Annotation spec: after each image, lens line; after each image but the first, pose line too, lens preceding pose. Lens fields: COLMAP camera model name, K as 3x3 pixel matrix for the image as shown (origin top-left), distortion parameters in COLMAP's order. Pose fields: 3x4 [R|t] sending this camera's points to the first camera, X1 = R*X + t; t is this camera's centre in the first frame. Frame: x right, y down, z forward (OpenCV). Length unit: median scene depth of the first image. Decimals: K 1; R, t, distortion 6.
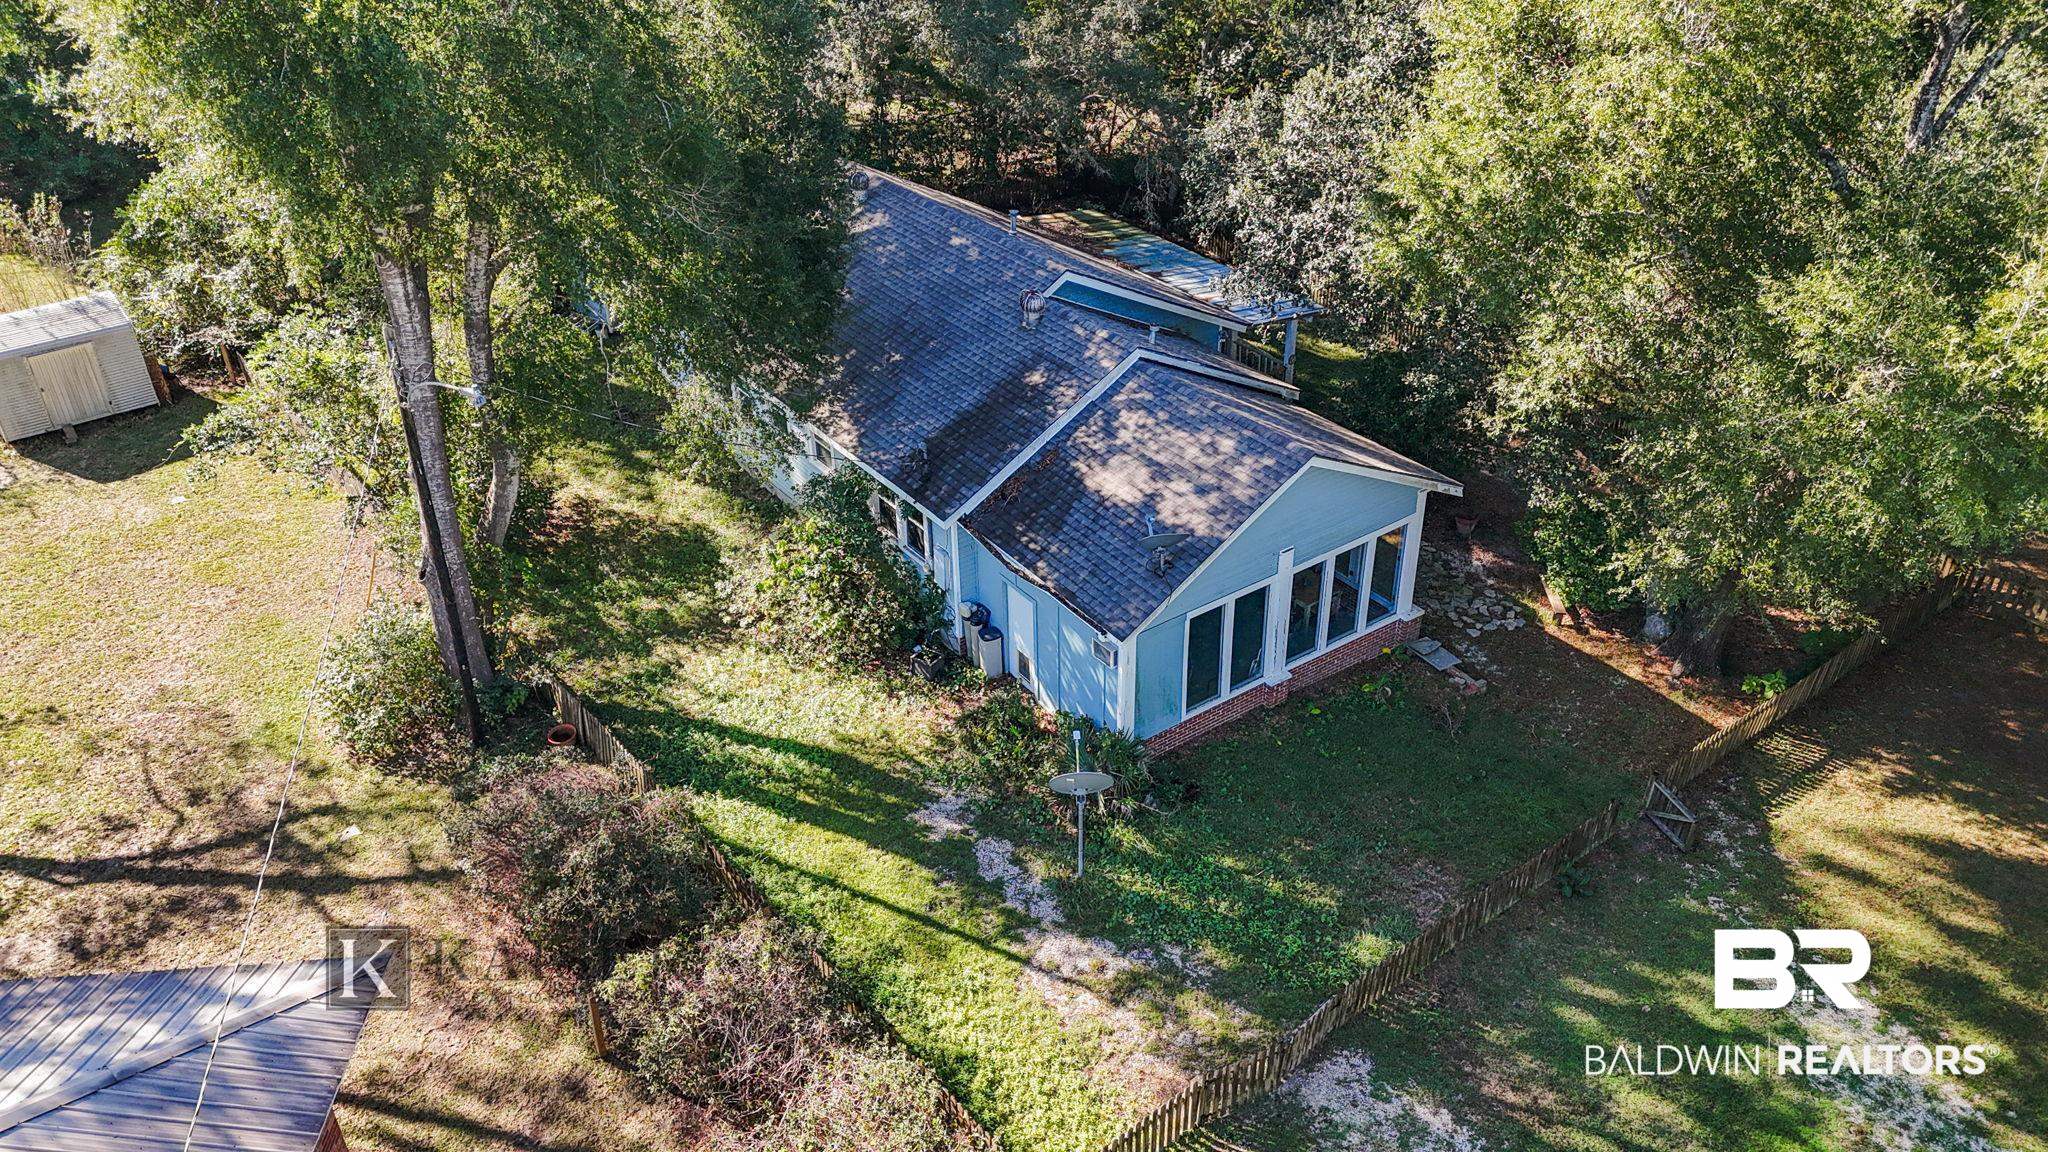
lens RADIAL K [[1535.0, 0, 1015.9], [0, 1535.0, 577.9], [0, 0, 1]] dist [0.036057, -0.018598]
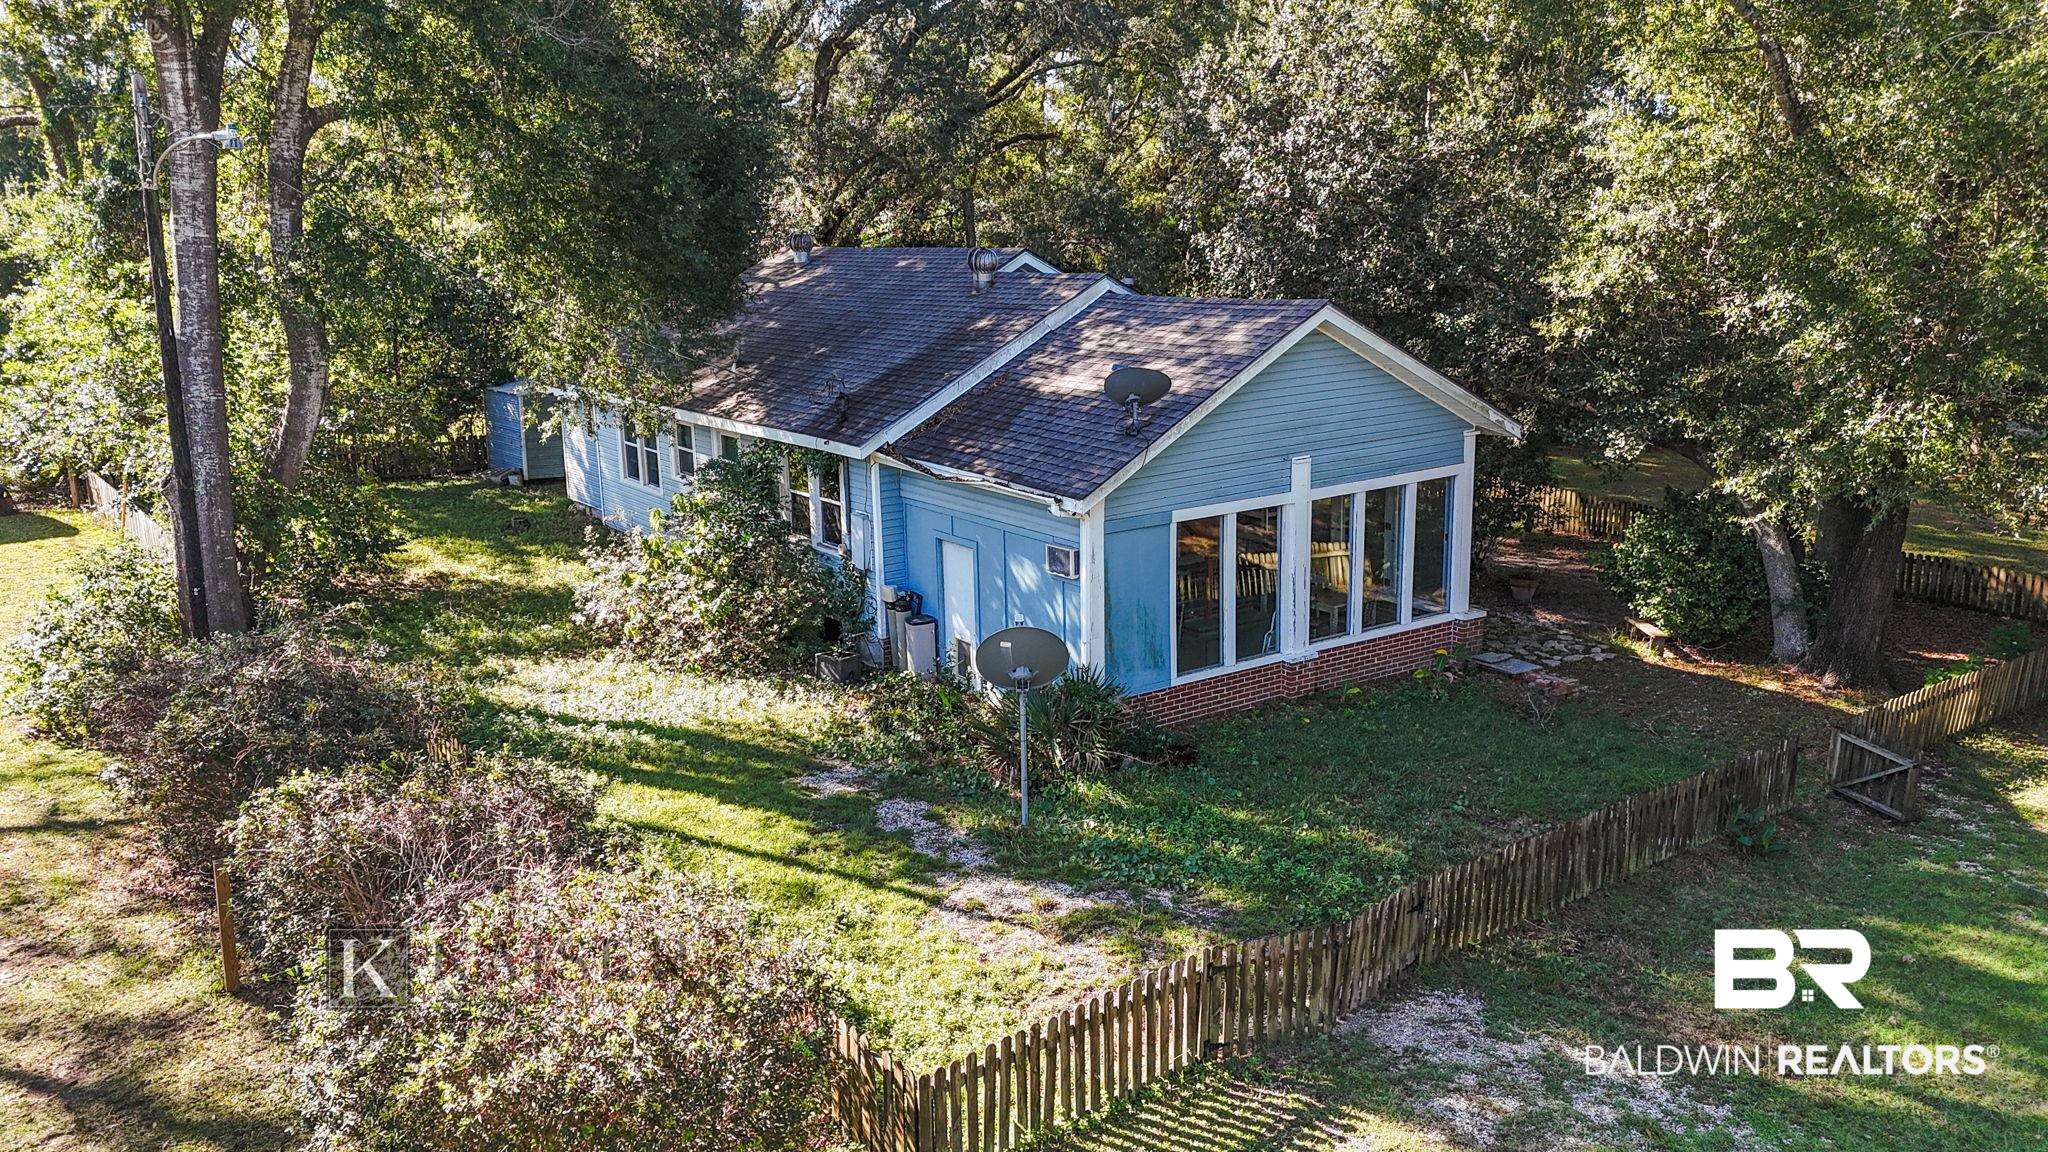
lens RADIAL K [[1535.0, 0, 1024.0], [0, 1535.0, 578.4], [0, 0, 1]] dist [0.036057, -0.018598]
pose [[0.999991, 0.001479, -0.003879, 0.042037], [-0.002715, 0.939837, -0.341612, 0.306893], [0.003141, 0.341620, 0.939833, 0.305195]]
